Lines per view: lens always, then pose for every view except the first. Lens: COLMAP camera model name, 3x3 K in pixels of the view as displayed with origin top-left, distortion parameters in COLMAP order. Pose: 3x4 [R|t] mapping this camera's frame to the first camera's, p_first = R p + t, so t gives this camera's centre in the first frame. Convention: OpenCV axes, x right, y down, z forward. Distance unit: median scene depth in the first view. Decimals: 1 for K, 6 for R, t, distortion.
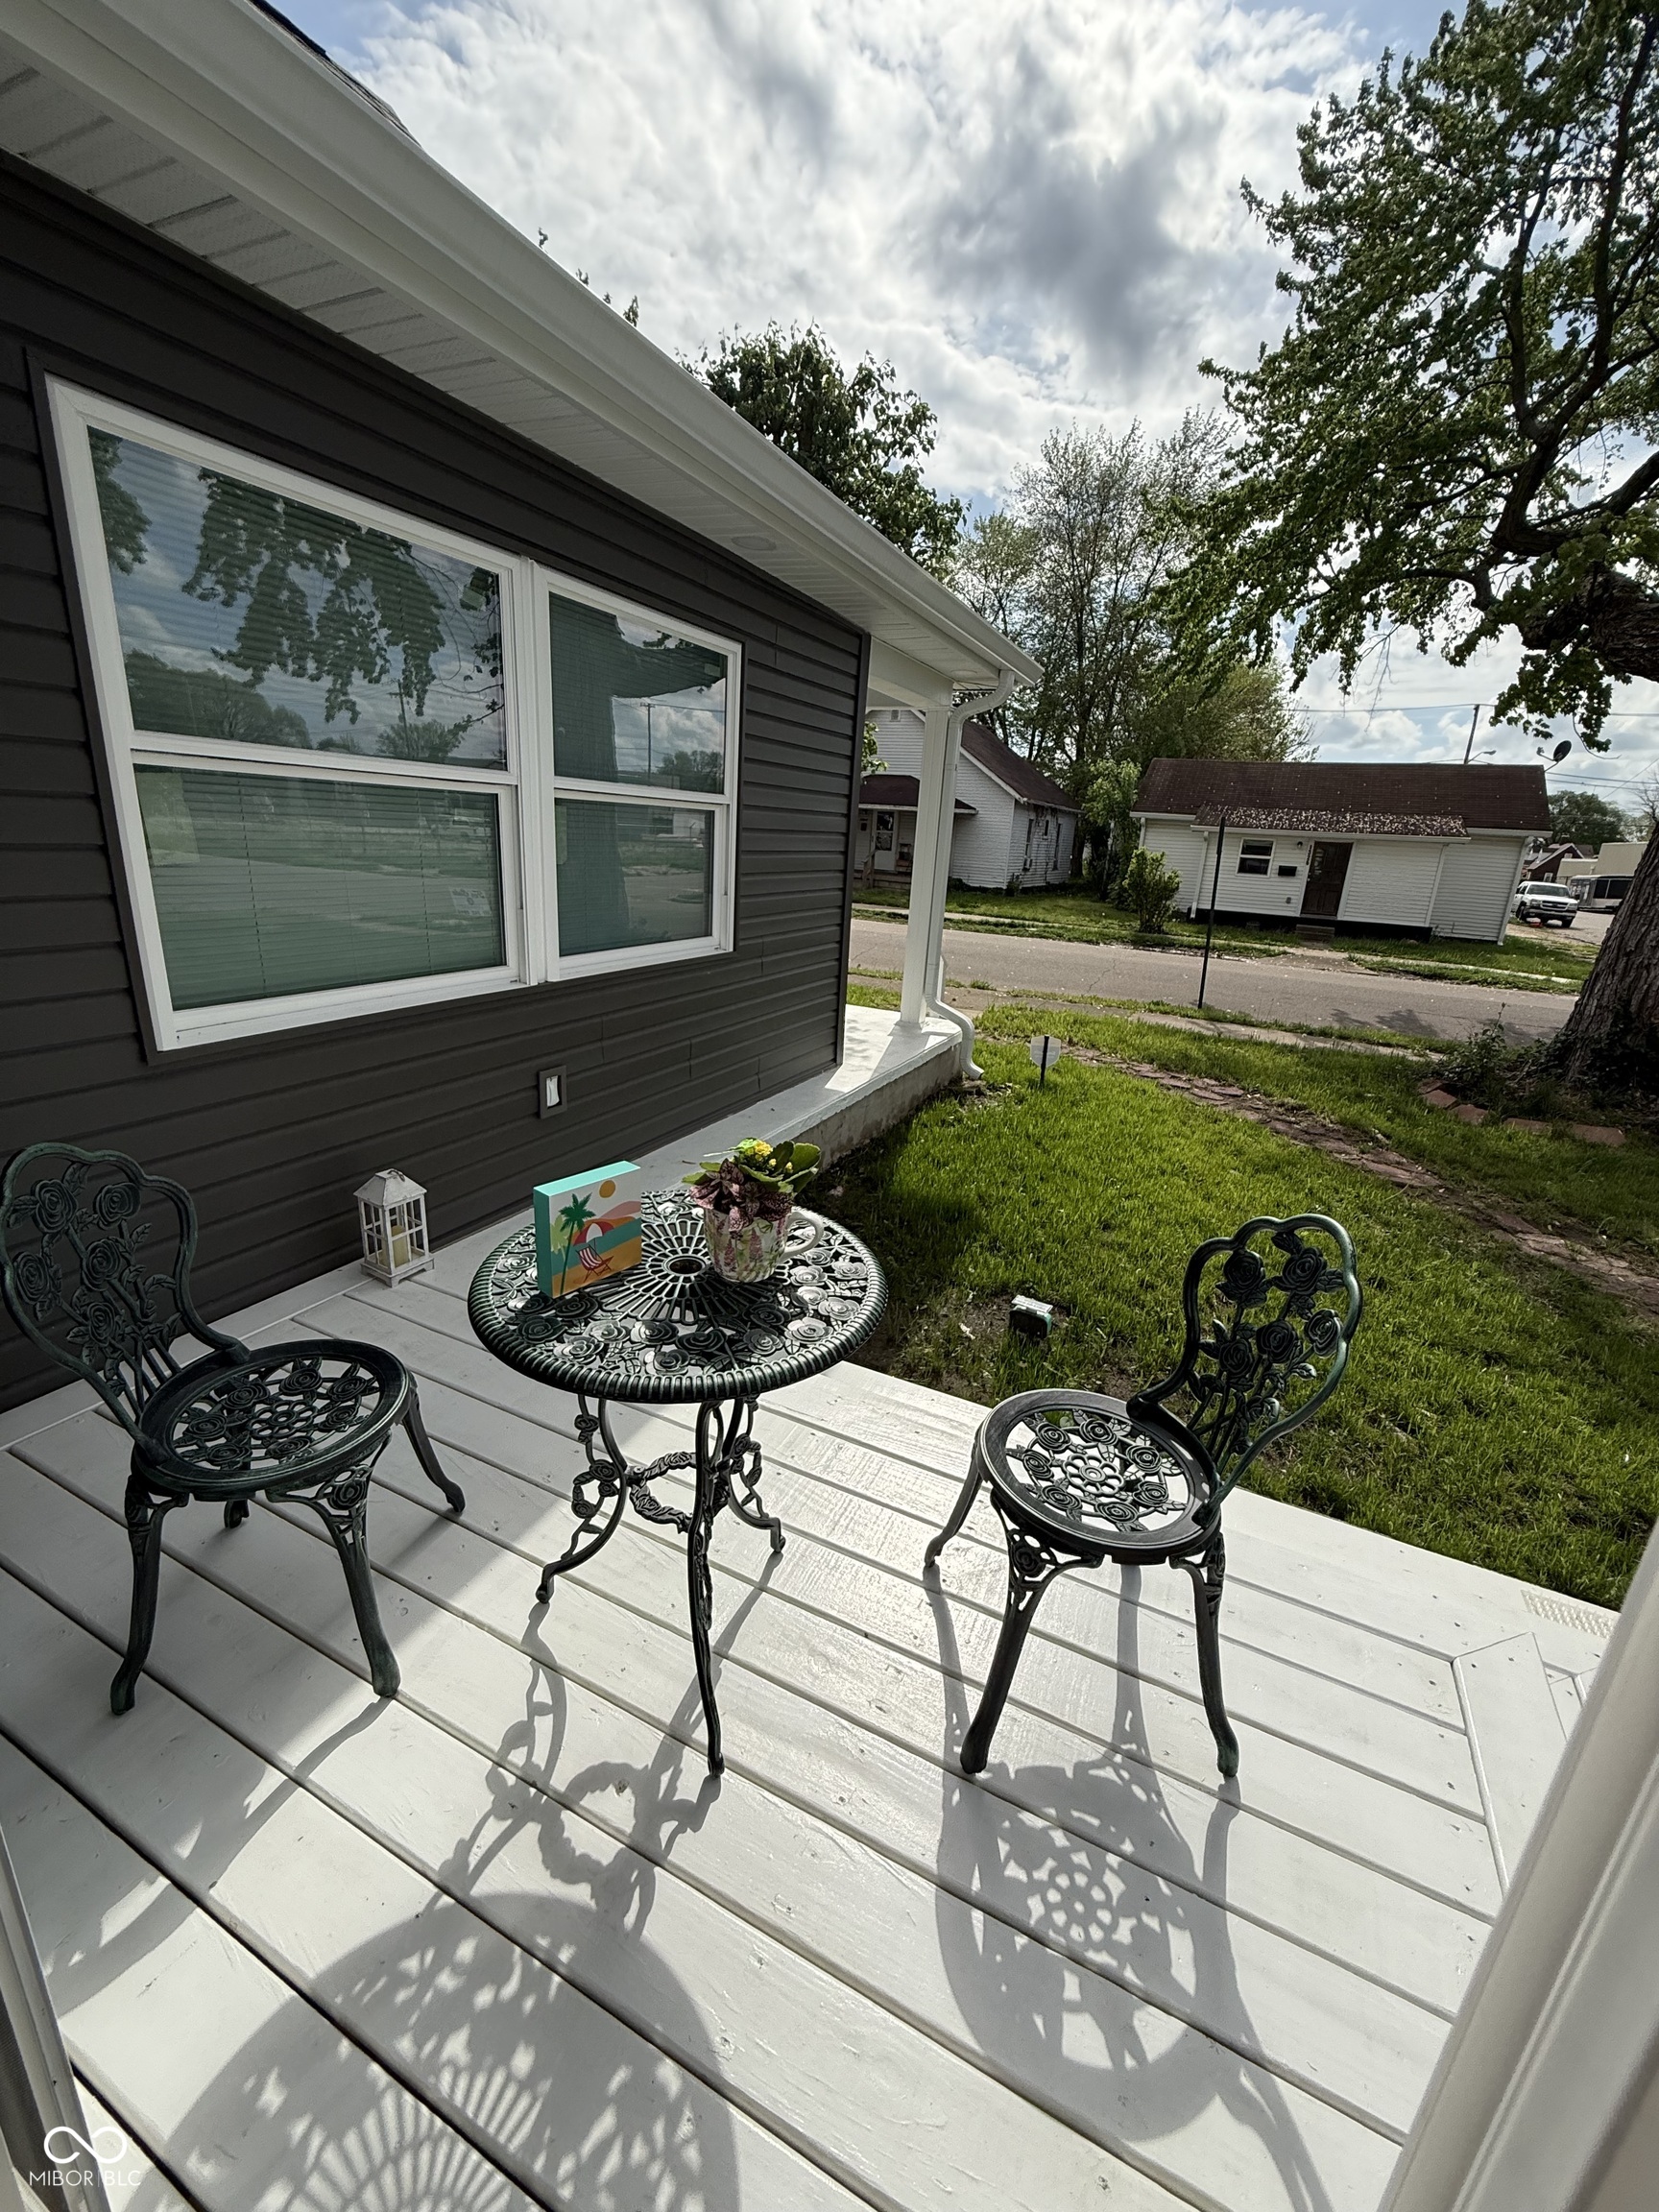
lens RADIAL K [[885.9, 0, 827.9], [0, 885.9, 1099.3], [0, 0, 1]] dist [0.002008, -0.000186]
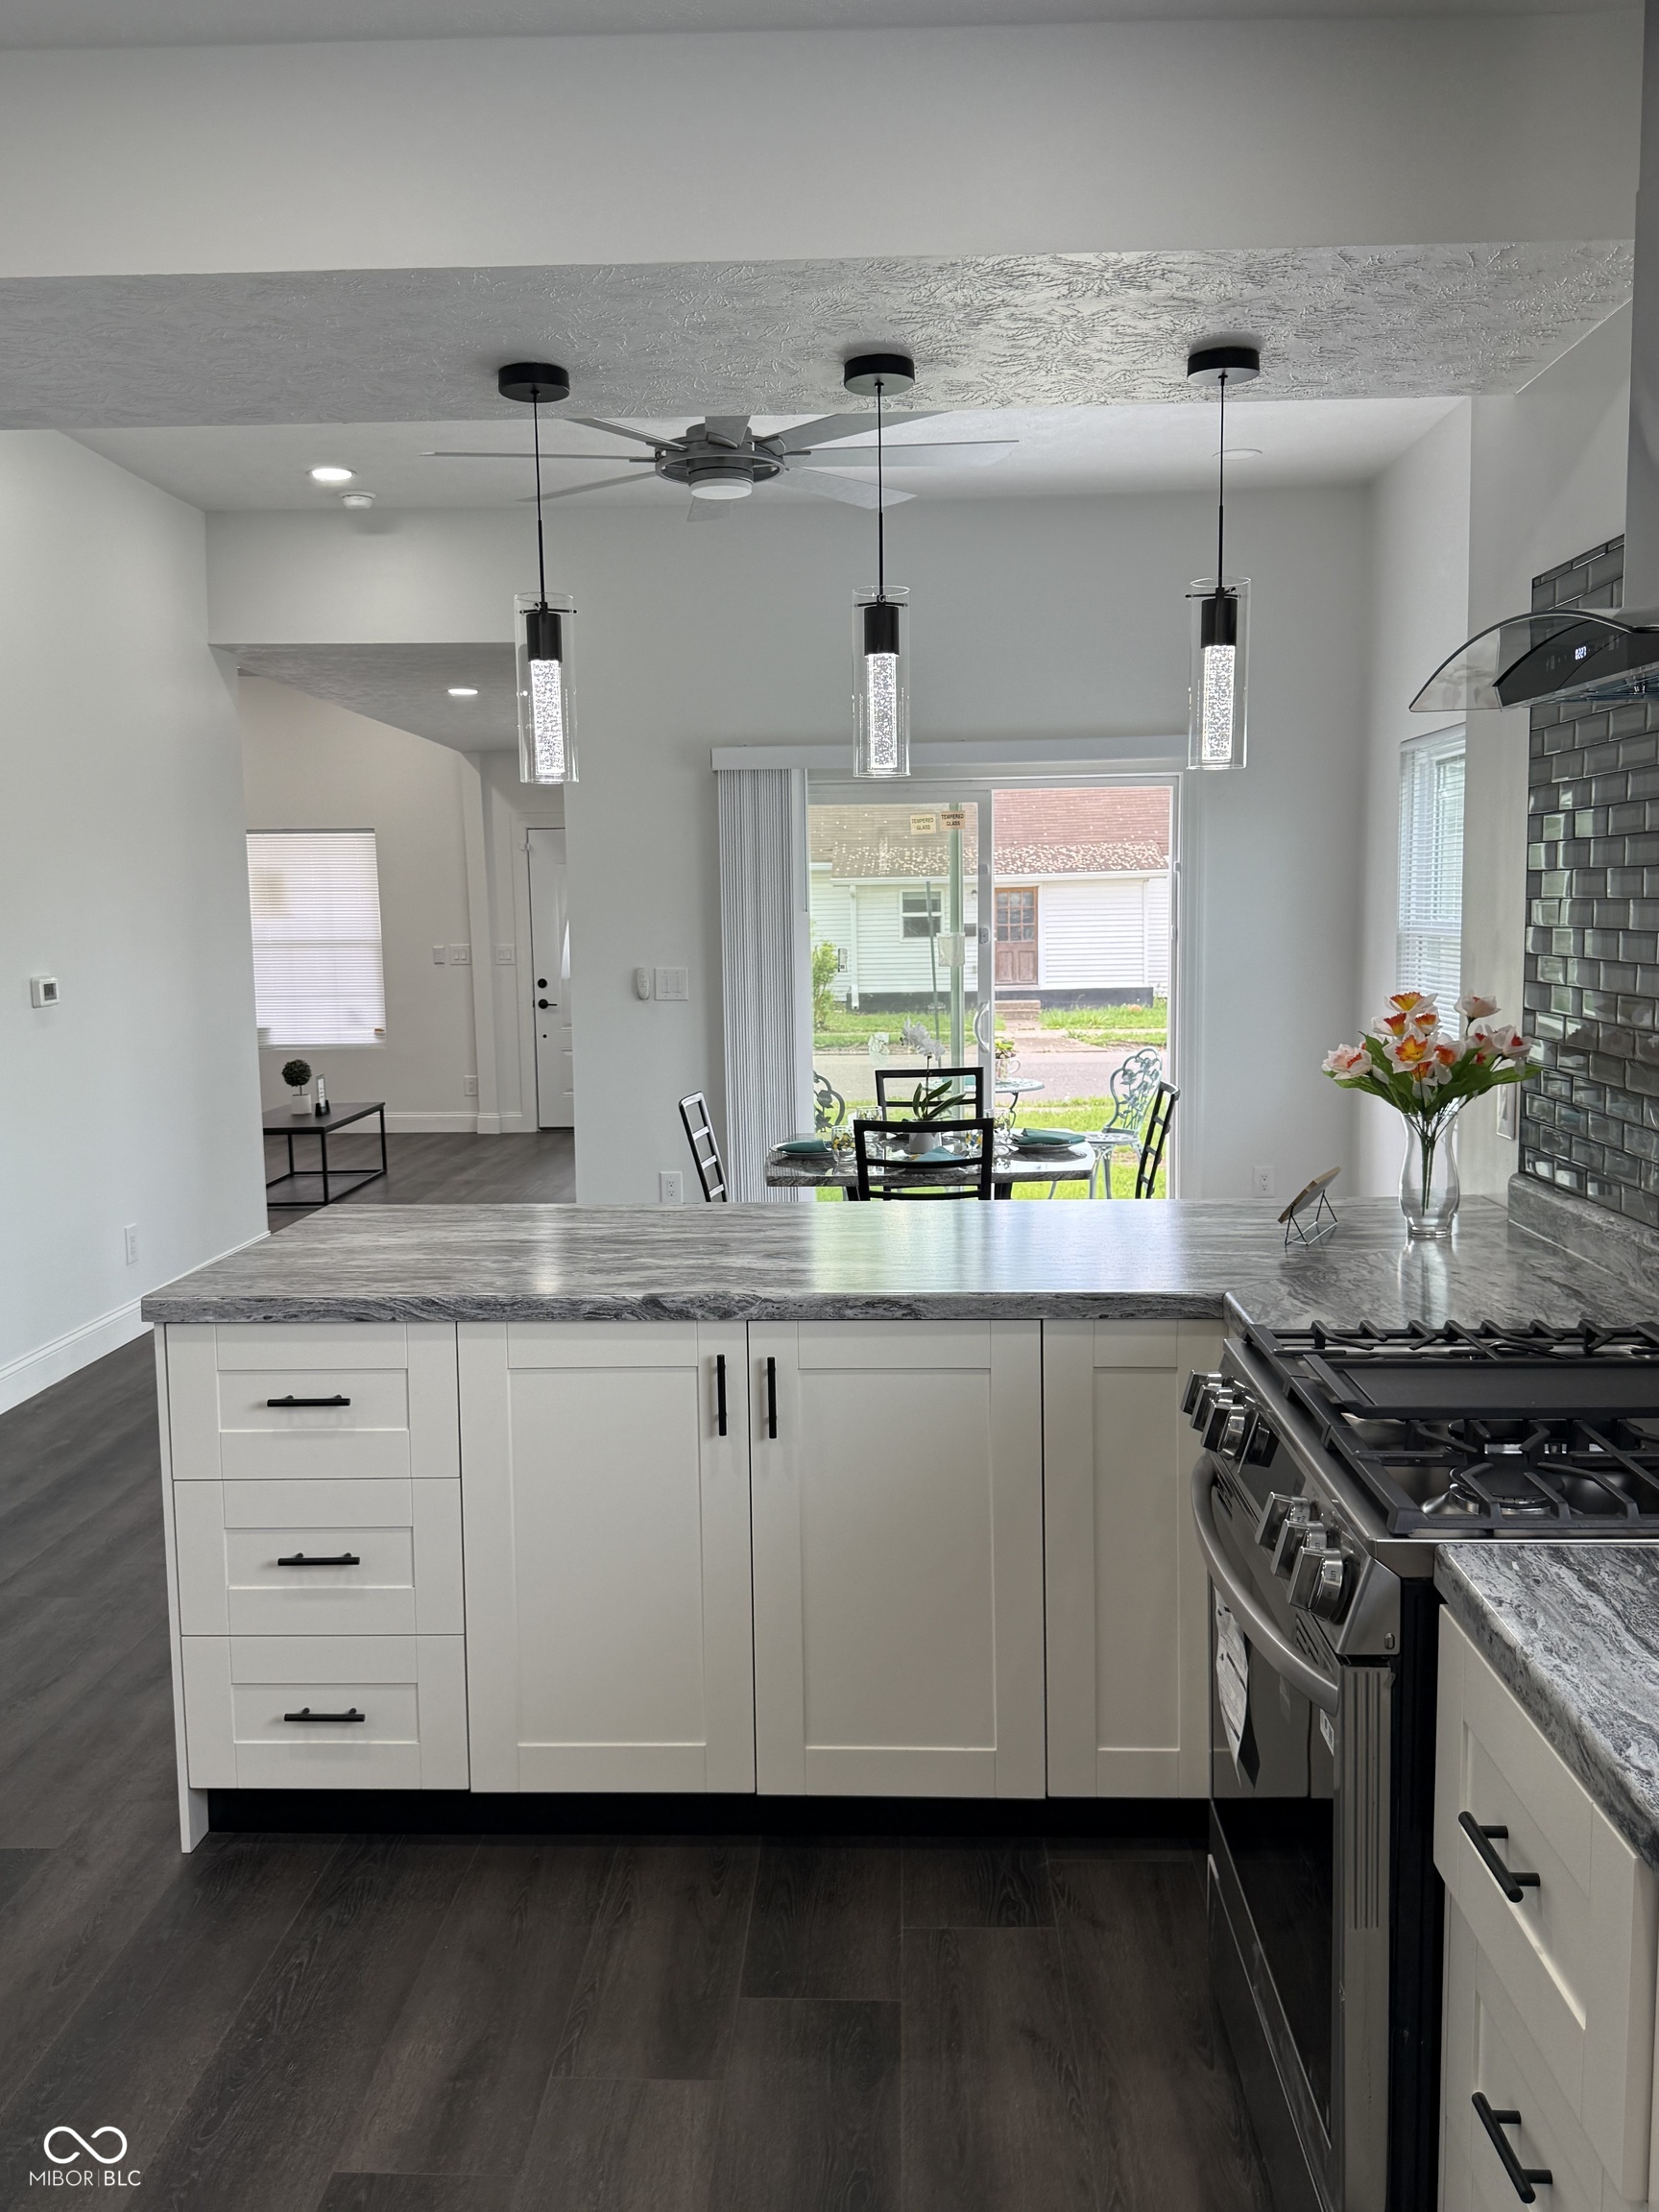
lens RADIAL K [[1828.9, 0, 829.5], [0, 1828.9, 1106.0], [0, 0, 1]] dist [0.084894, -0.163841]
pose [[0.909061, -0.117367, 0.399791, -0.205357], [0.187206, 0.972257, -0.140252, 0.072632], [-0.372239, 0.202341, 0.905813, -0.290880]]
